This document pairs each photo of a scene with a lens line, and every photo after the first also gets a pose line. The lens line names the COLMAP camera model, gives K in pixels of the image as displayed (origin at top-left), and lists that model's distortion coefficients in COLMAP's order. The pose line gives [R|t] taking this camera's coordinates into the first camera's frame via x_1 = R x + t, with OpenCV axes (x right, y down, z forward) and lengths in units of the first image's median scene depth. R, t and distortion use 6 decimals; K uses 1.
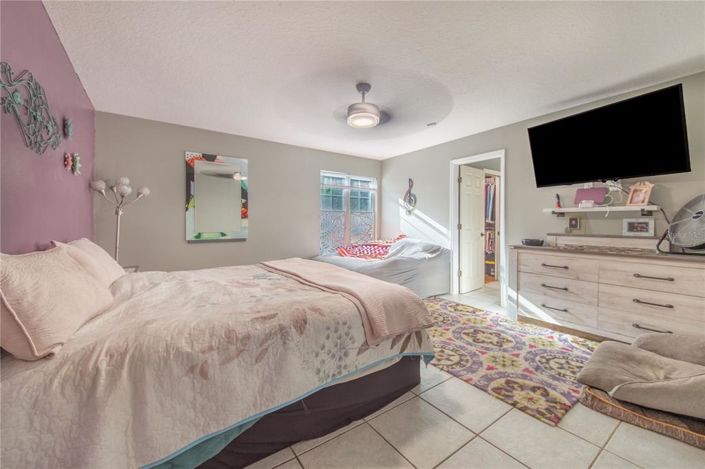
lens RADIAL K [[287.4, 0, 354.3], [0, 287.4, 230.4], [0, 0, 1]] dist [-0.000802, -0.000589]
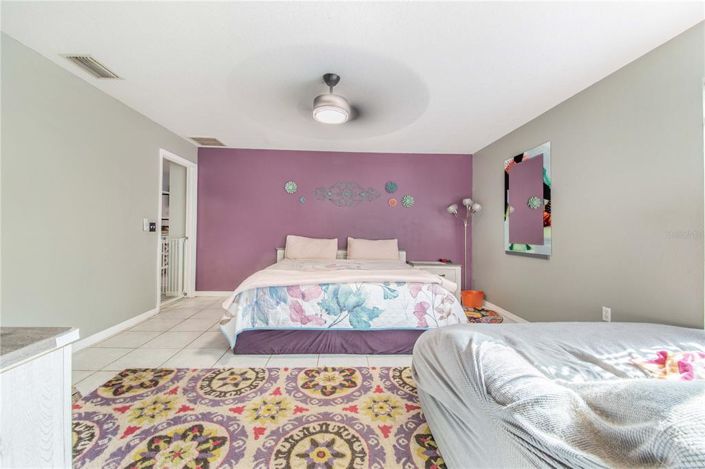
lens RADIAL K [[287.4, 0, 354.4], [0, 287.4, 231.4], [0, 0, 1]] dist [-0.000802, -0.000589]
pose [[-0.554515, -0.009180, -0.832123, 0.823918], [-0.033468, 0.999376, 0.011277, -0.039382], [0.831501, 0.034103, -0.554476, 1.763233]]
